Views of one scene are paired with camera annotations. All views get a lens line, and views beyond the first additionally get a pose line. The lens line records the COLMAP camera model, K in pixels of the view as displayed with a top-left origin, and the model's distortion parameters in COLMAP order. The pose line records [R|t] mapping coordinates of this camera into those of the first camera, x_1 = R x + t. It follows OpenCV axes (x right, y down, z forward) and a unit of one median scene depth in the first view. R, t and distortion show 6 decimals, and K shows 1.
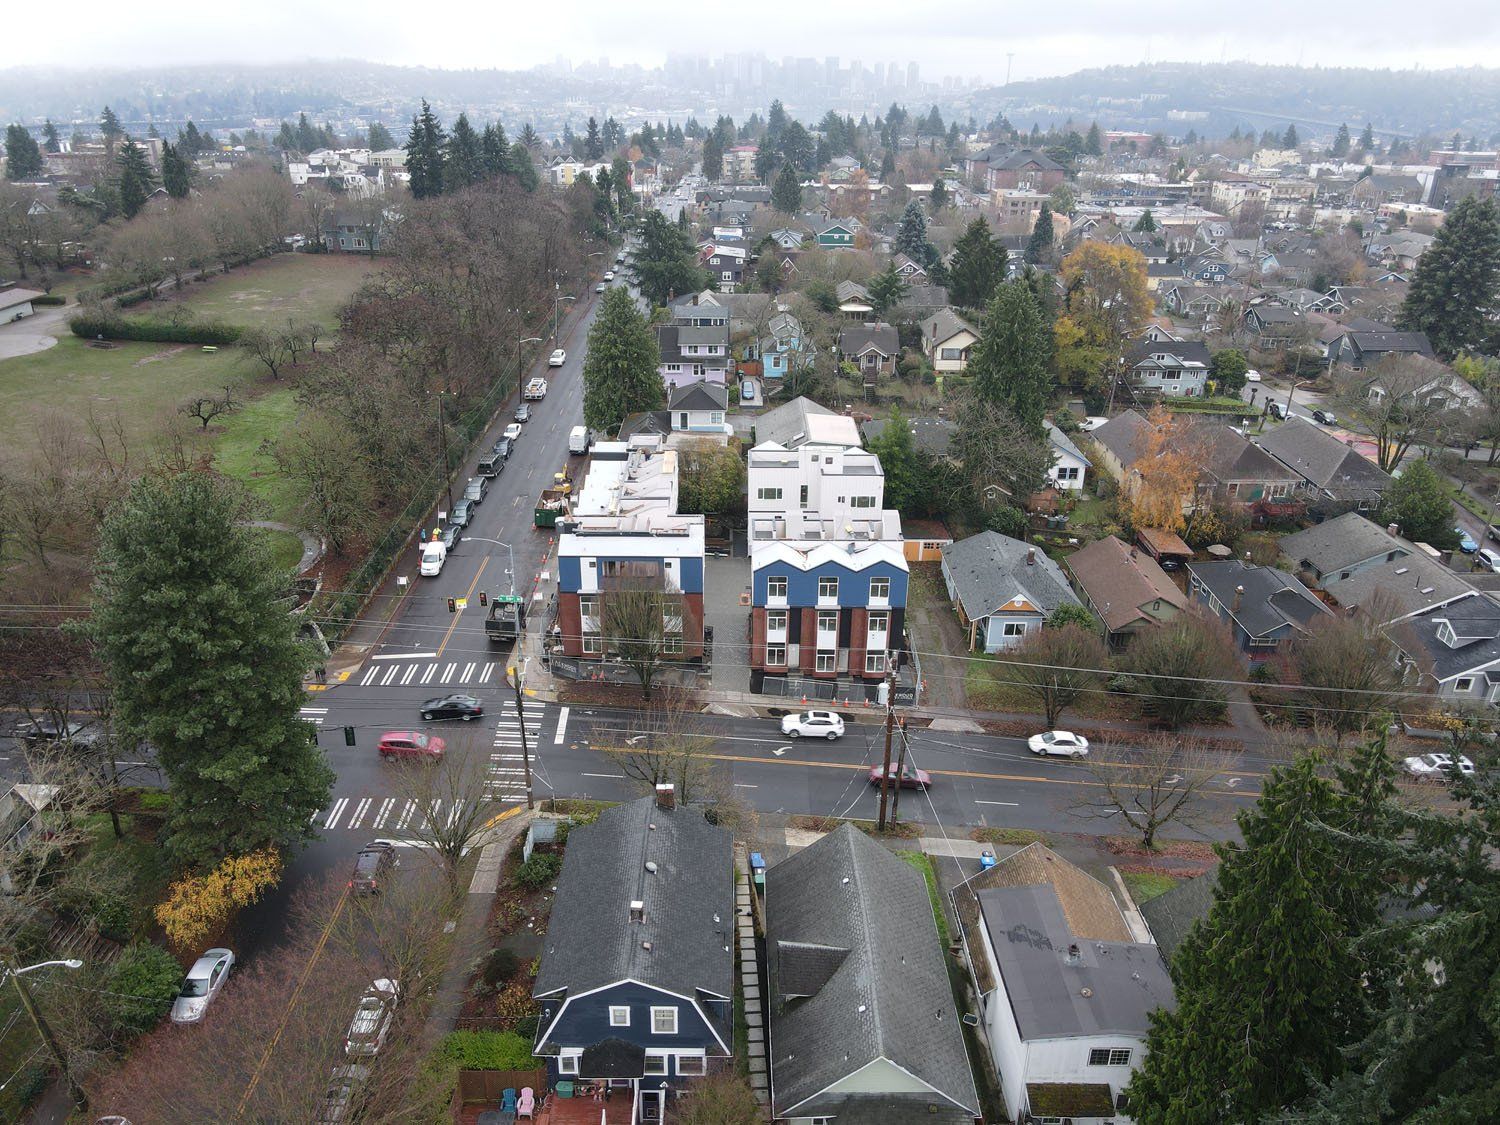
lens RADIAL K [[1099.2, 0, 739.9], [0, 1099.2, 571.3], [0, 0, 1]] dist [0.016918, -0.002943]
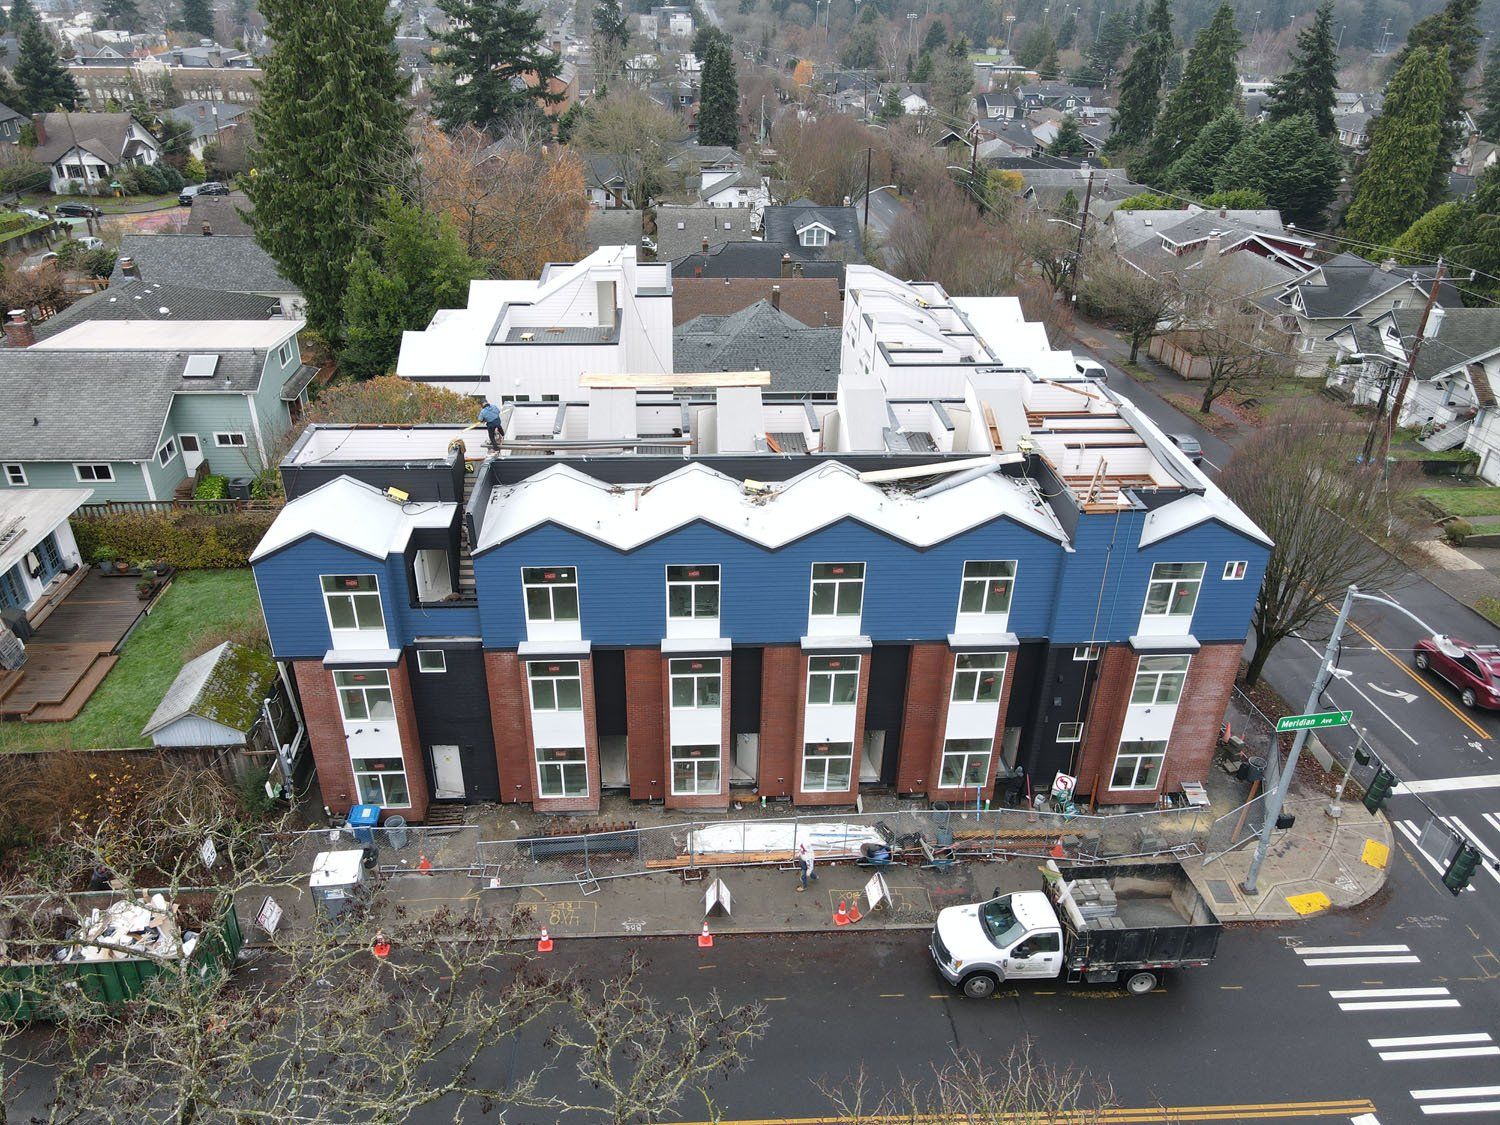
lens RADIAL K [[1099.2, 0, 739.4], [0, 1099.2, 565.5], [0, 0, 1]] dist [0.016918, -0.002943]
pose [[-0.052890, -0.498649, 0.865189, -0.332096], [0.400279, 0.783166, 0.475845, -0.175967], [-0.914866, 0.371485, 0.158177, 0.784063]]
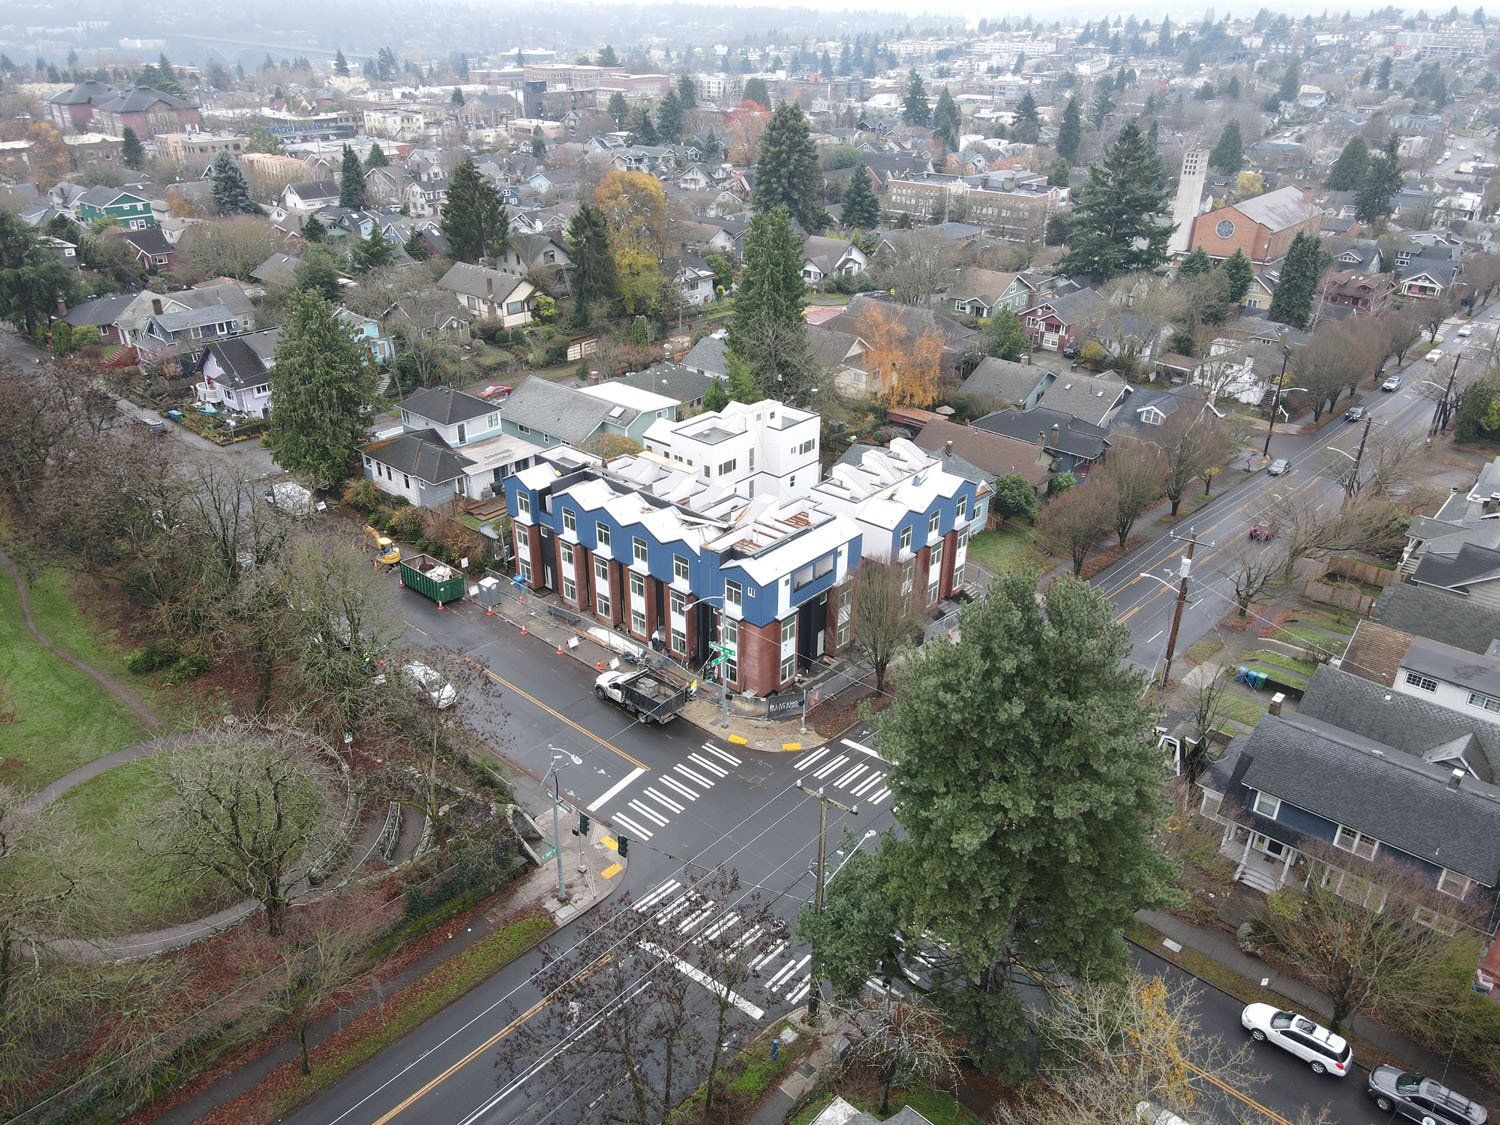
lens RADIAL K [[1099.2, 0, 736.3], [0, 1099.2, 570.9], [0, 0, 1]] dist [0.016918, -0.002943]
pose [[0.670258, -0.347964, 0.655496, -0.518995], [0.312226, 0.933508, 0.176287, -0.128724], [-0.673253, 0.086505, 0.734335, 0.276271]]
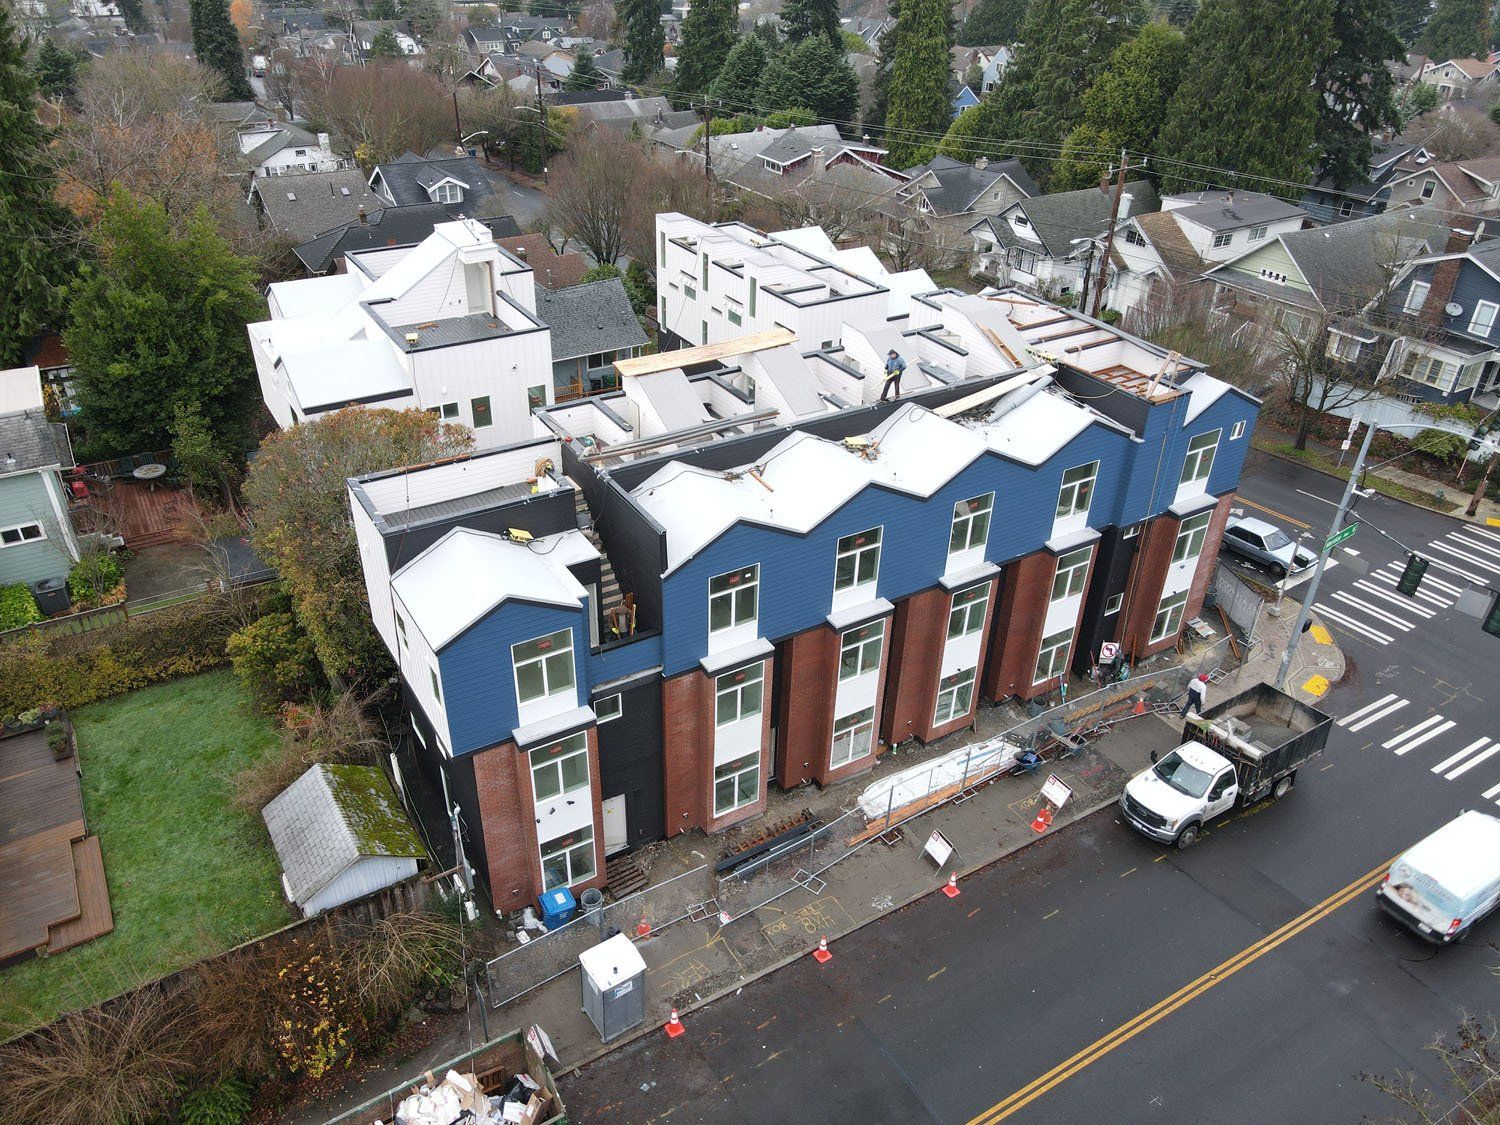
lens RADIAL K [[1099.2, 0, 735.4], [0, 1099.2, 564.8], [0, 0, 1]] dist [0.016918, -0.002943]
pose [[-0.512819, -0.467347, 0.720142, -0.279796], [0.334645, 0.663666, 0.669000, -0.228656], [-0.790588, 0.584067, -0.183945, 0.903904]]
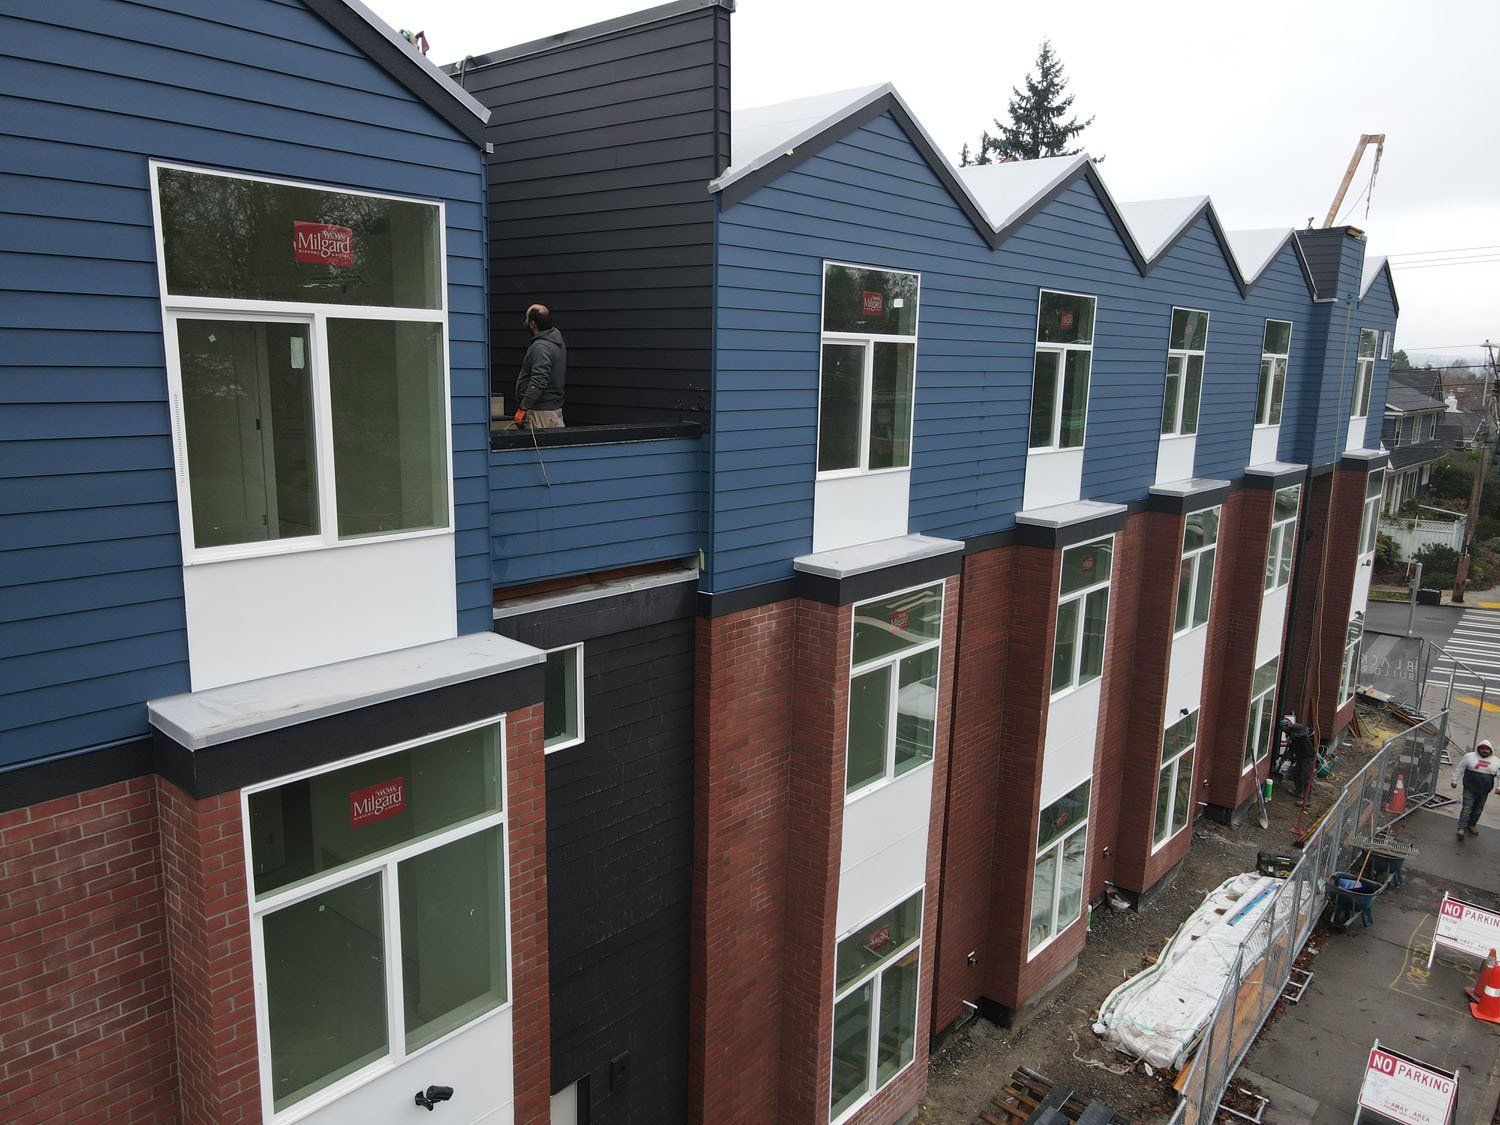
lens RADIAL K [[1099.2, 0, 742.1], [0, 1099.2, 570.2], [0, 0, 1]] dist [0.016918, -0.002943]
pose [[-0.755674, -0.154119, 0.636556, -0.161583], [0.244104, 0.835615, 0.492098, -0.097848], [-0.607757, 0.527252, -0.593832, 0.926370]]
